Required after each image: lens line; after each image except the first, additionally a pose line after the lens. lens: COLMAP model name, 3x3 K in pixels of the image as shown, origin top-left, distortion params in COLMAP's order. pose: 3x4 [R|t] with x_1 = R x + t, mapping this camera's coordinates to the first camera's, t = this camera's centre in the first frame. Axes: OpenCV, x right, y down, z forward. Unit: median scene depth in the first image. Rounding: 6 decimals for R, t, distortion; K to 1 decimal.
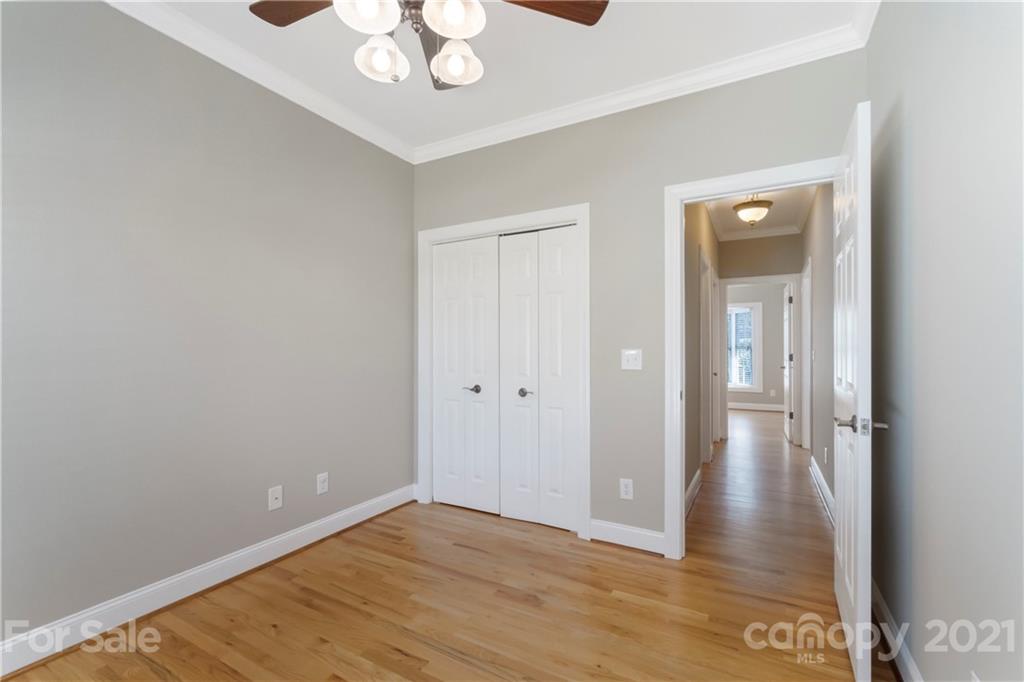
lens RADIAL K [[442.3, 0, 514.7], [0, 442.3, 346.1], [0, 0, 1]] dist [0.003149, 0.000351]
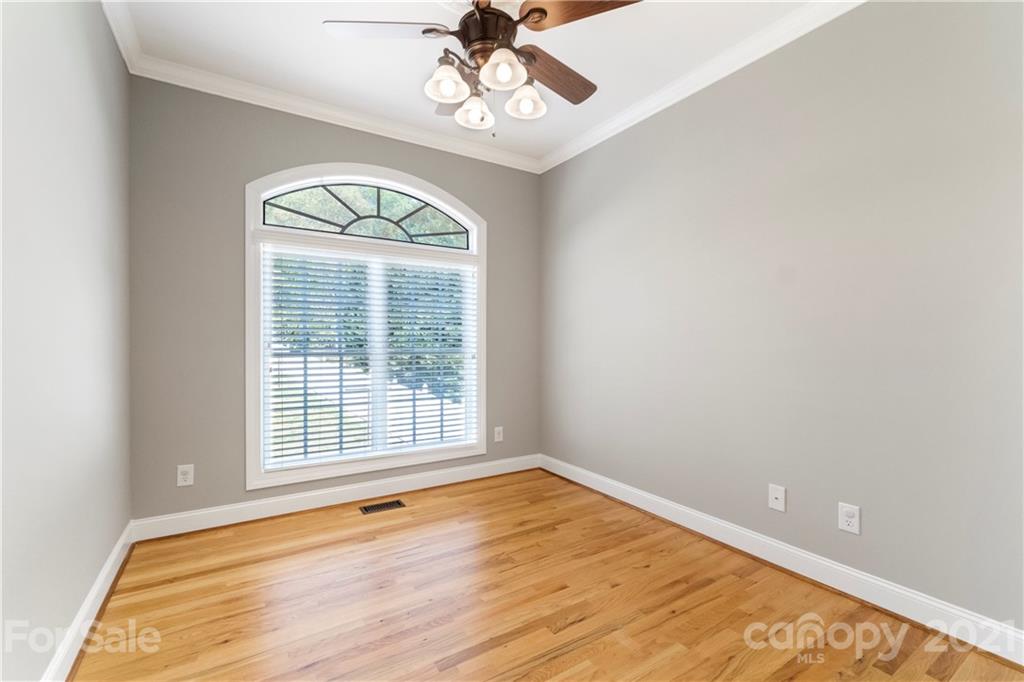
lens RADIAL K [[442.3, 0, 515.4], [0, 442.3, 343.2], [0, 0, 1]] dist [0.003149, 0.000351]
pose [[-0.480545, -0.000516, -0.876970, 0.606851], [0.009856, 0.999933, -0.005989, 0.029303], [0.876915, -0.011522, -0.480508, 1.137900]]
